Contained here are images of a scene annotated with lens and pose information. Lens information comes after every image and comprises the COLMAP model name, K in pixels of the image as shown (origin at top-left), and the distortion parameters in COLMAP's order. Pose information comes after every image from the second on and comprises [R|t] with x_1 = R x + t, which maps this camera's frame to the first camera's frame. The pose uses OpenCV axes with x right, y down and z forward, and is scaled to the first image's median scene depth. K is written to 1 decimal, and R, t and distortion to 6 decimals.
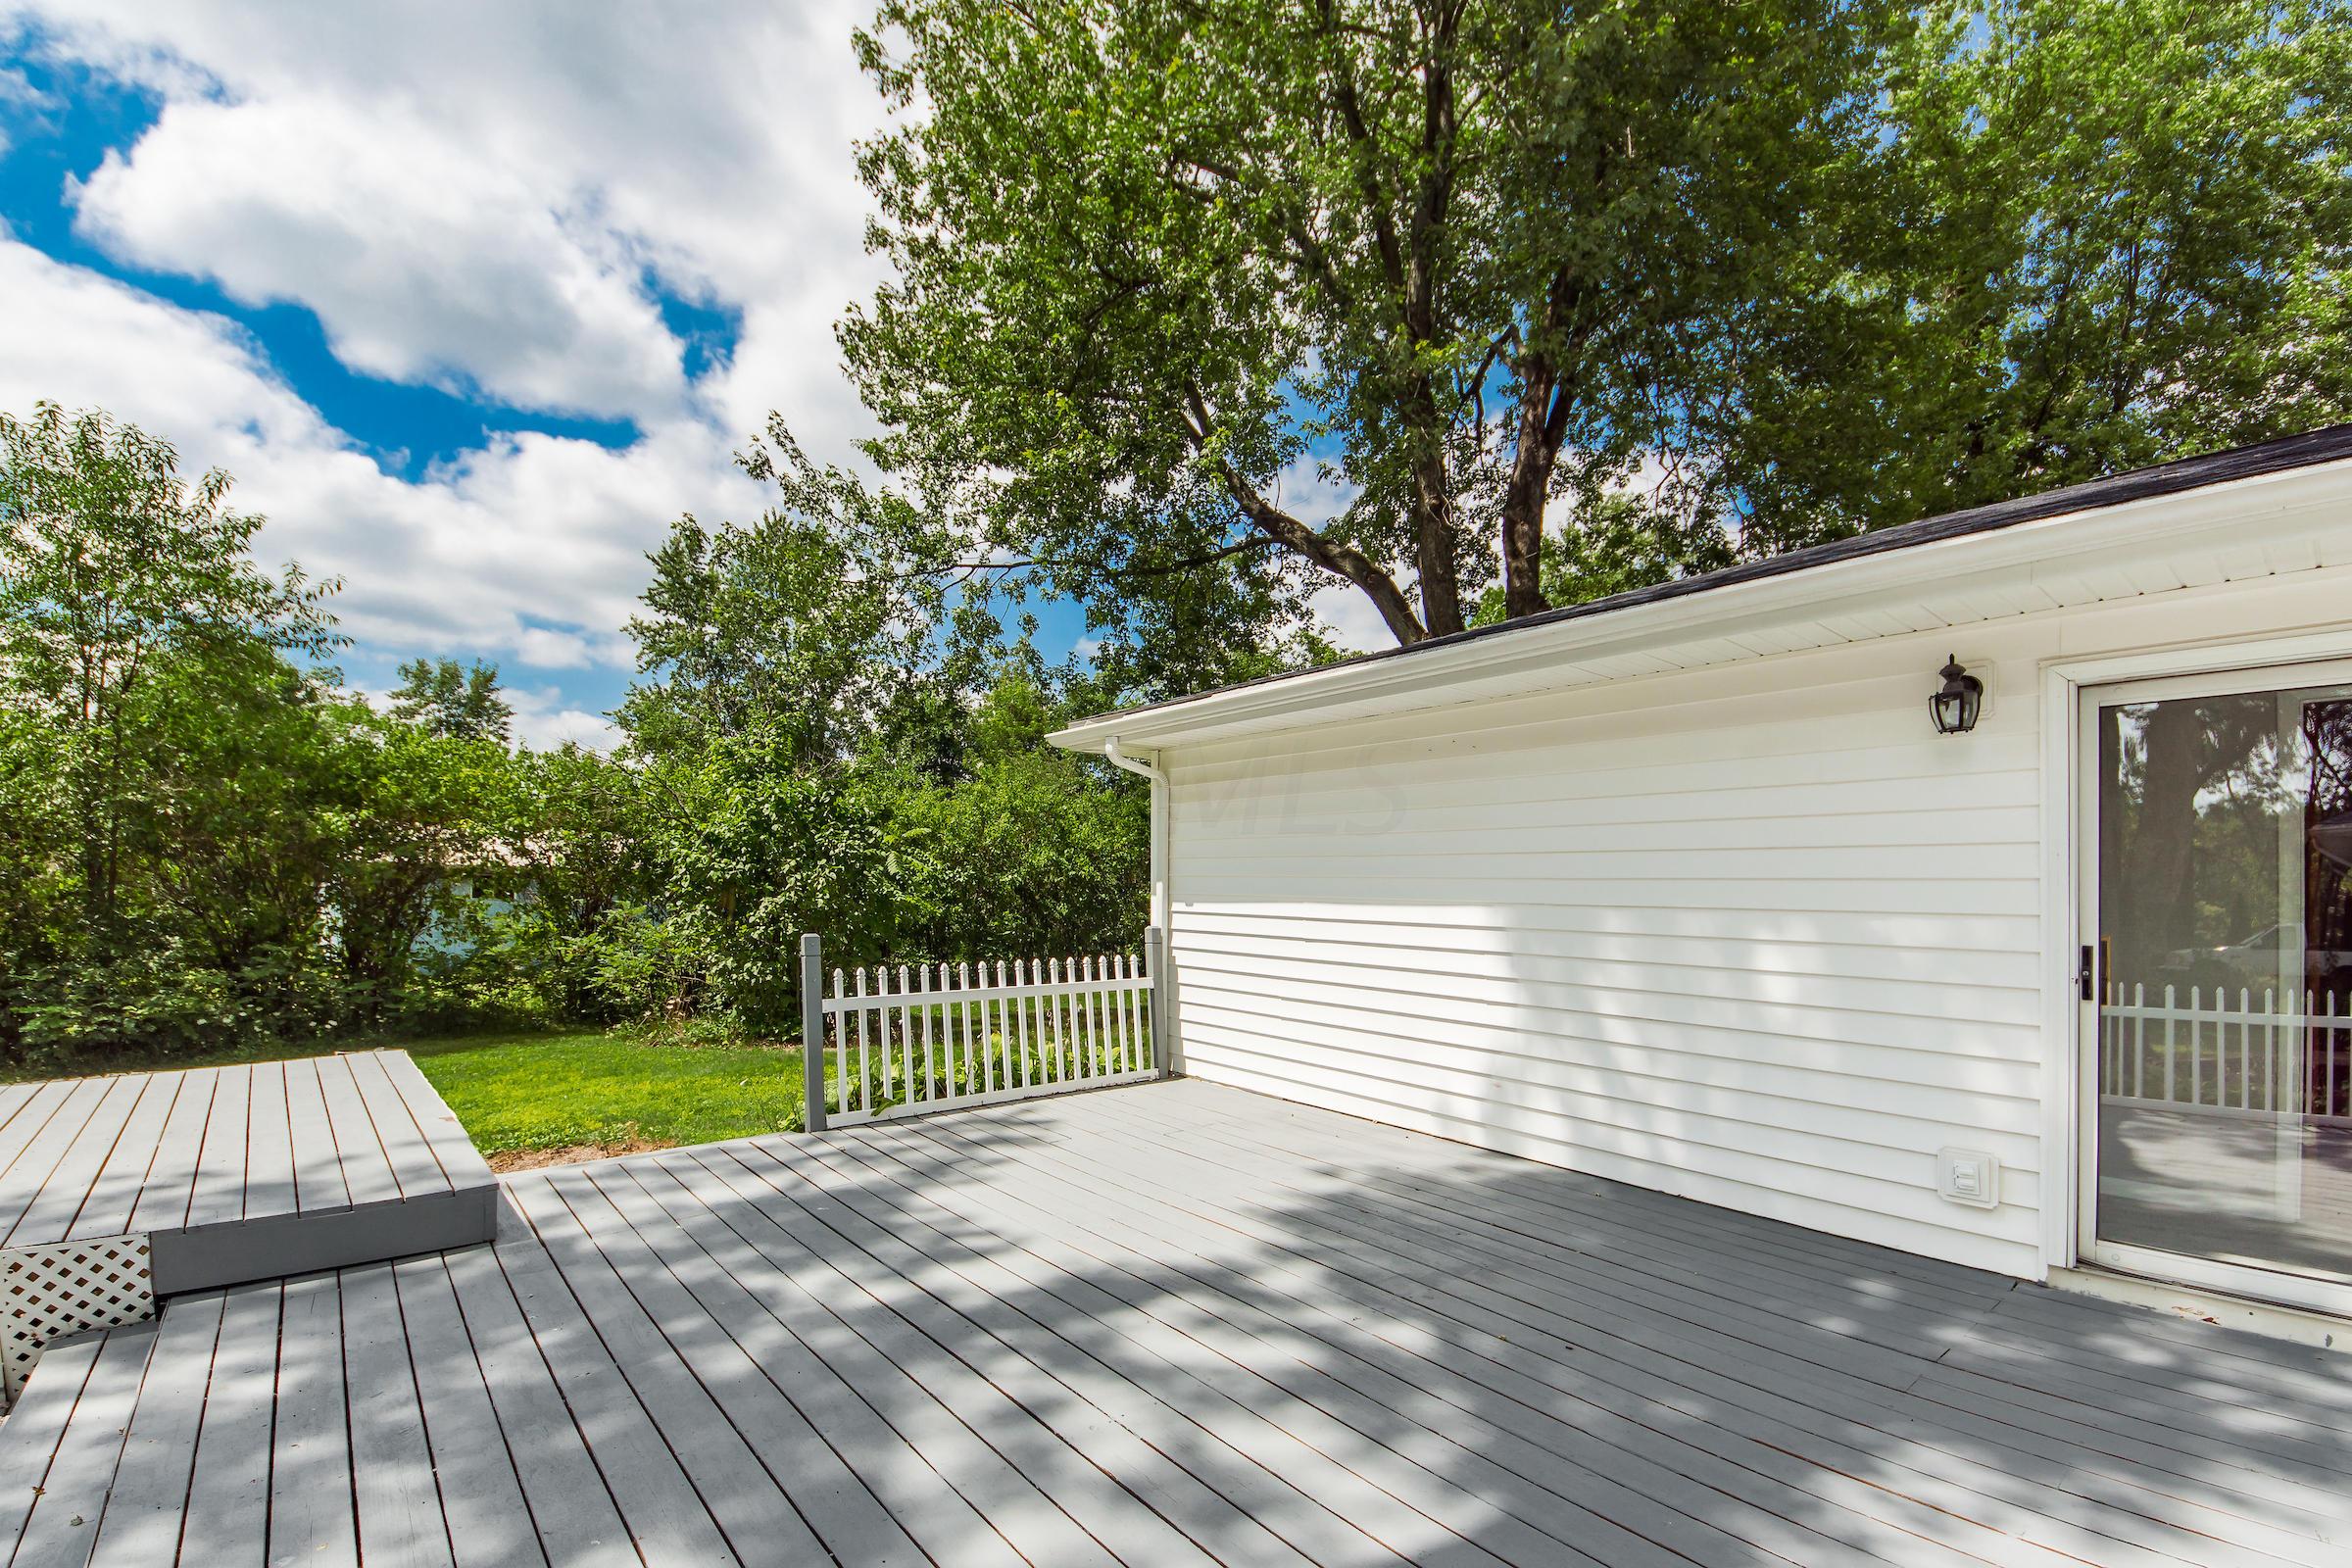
lens RADIAL K [[1044.9, 0, 1178.1], [0, 1044.9, 904.2], [0, 0, 1]] dist [0.001513, 0.000141]
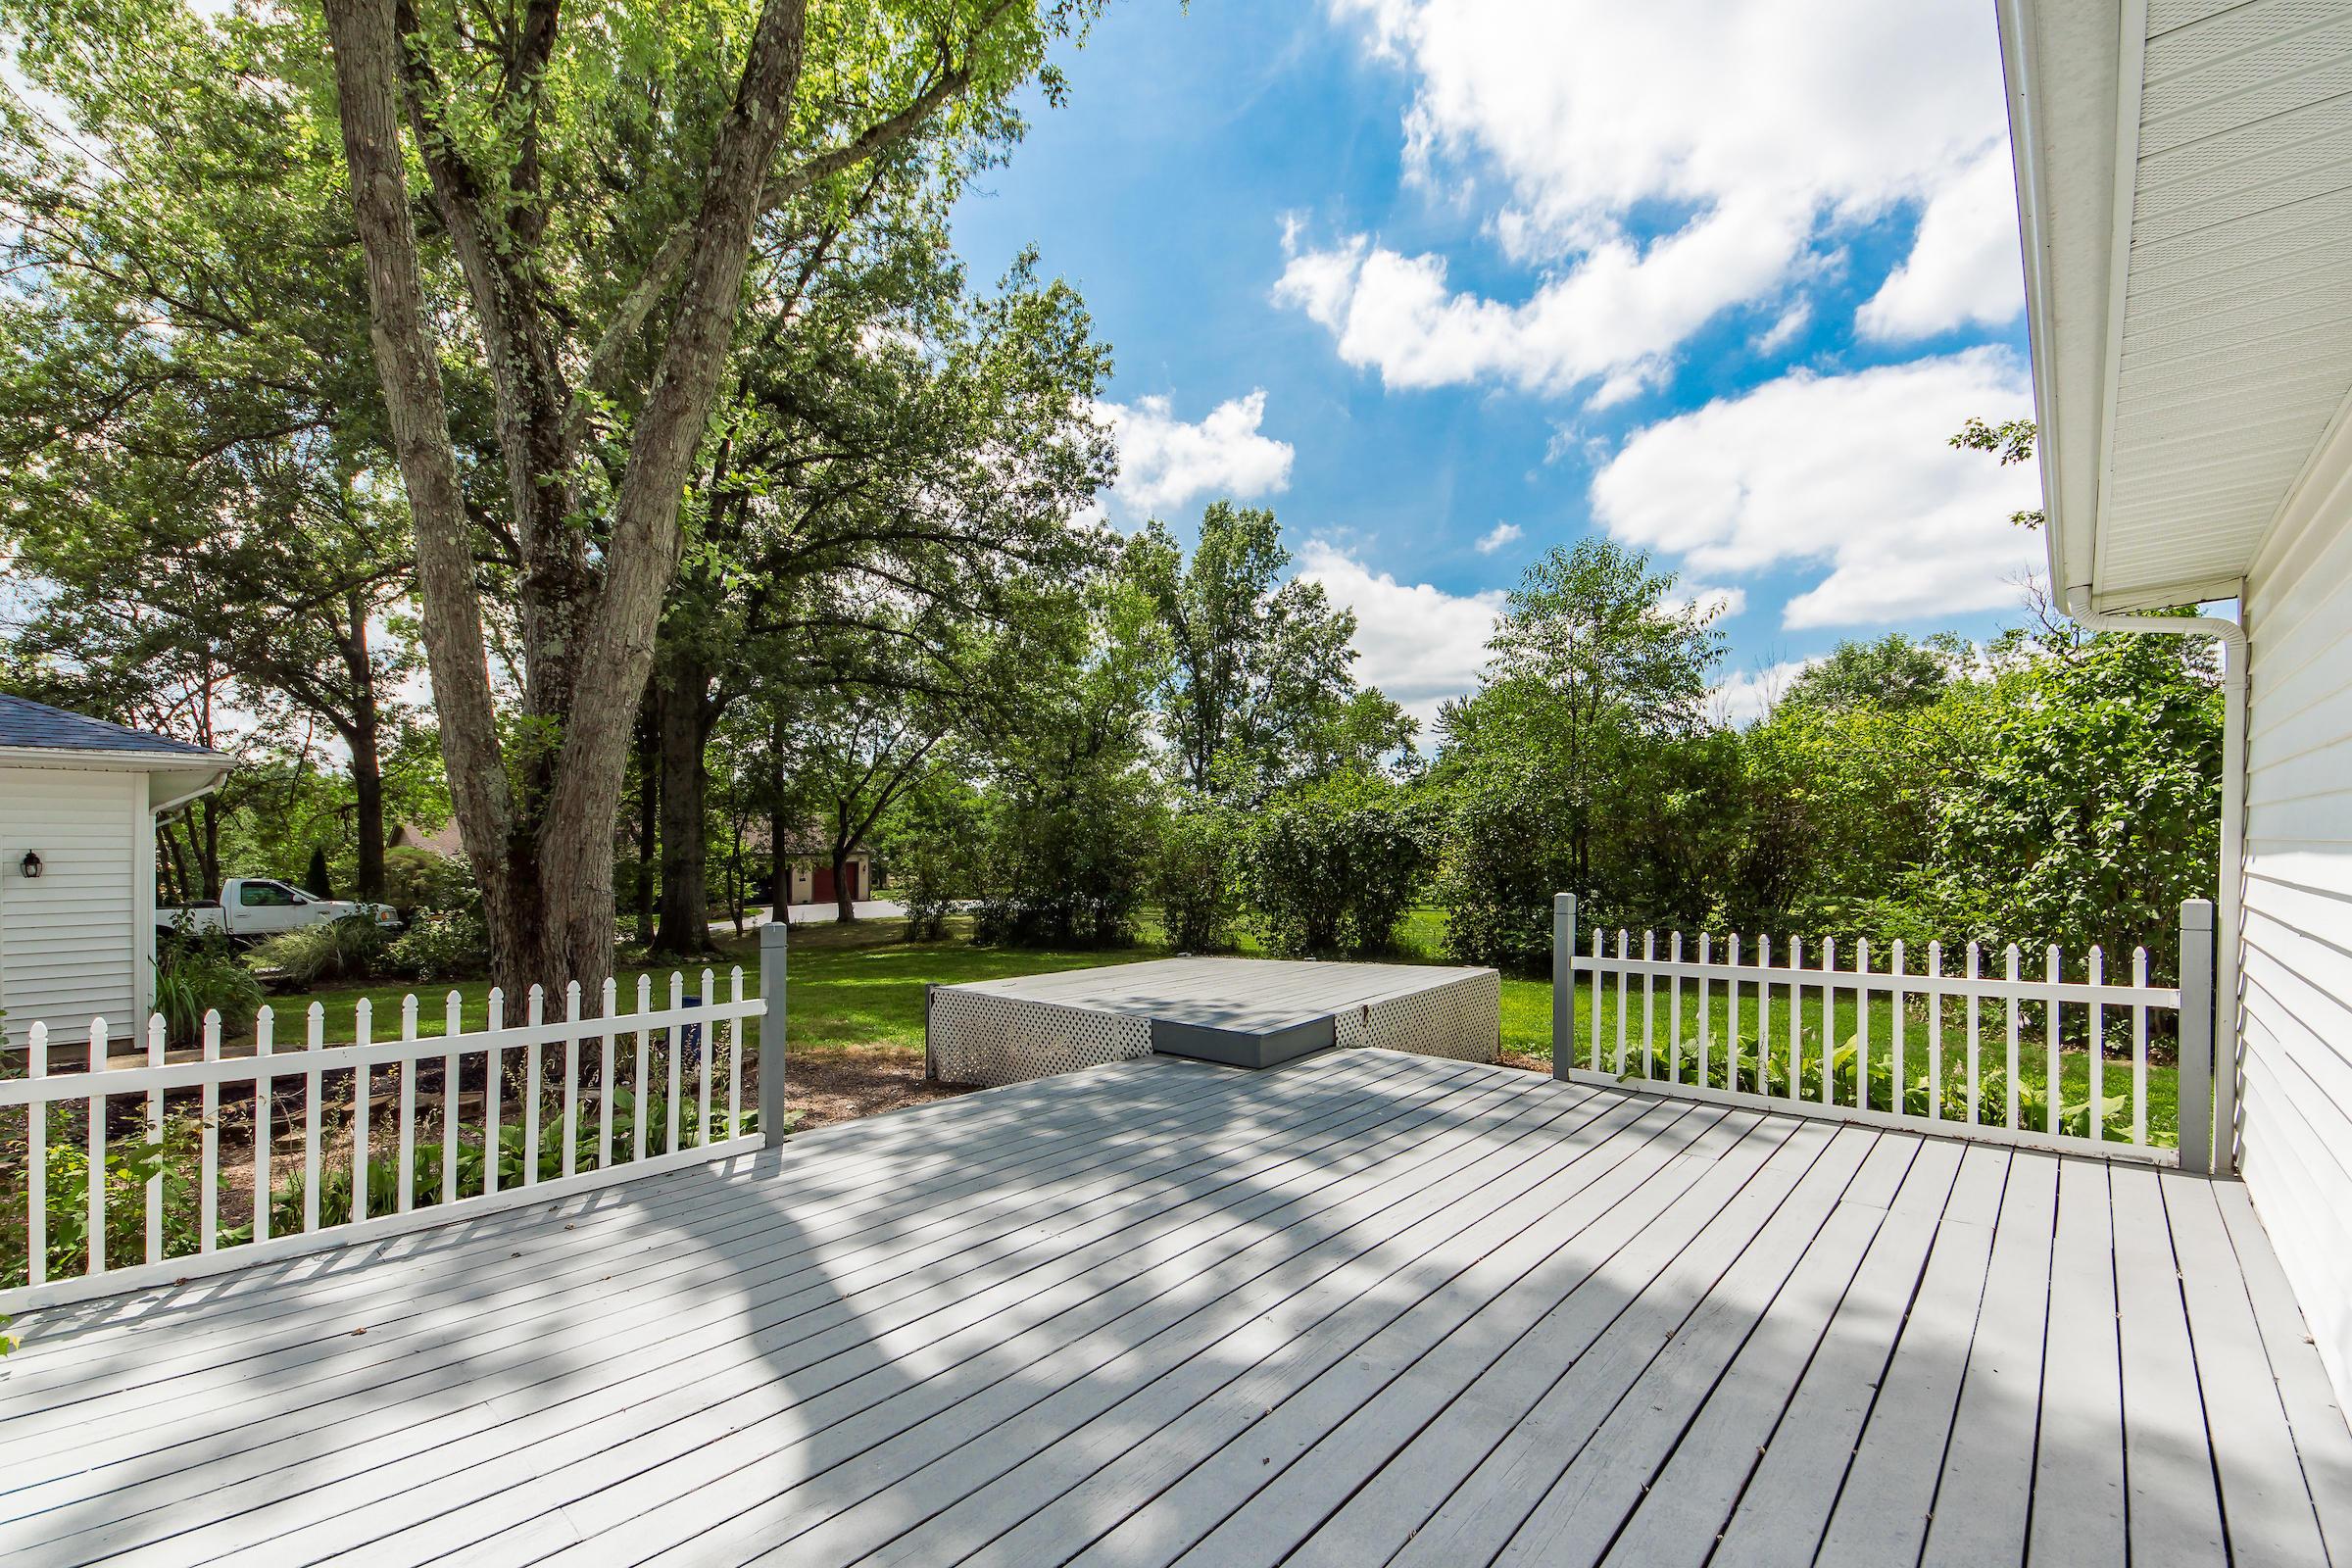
lens RADIAL K [[979.6, 0, 1177.7], [0, 979.6, 834.9], [0, 0, 1]] dist [-0.001681, -0.000112]
pose [[0.121231, -0.024144, -0.992331, 0.771879], [-0.006488, 0.999664, -0.025115, -0.007194], [0.992603, 0.009483, 0.121033, 0.597273]]
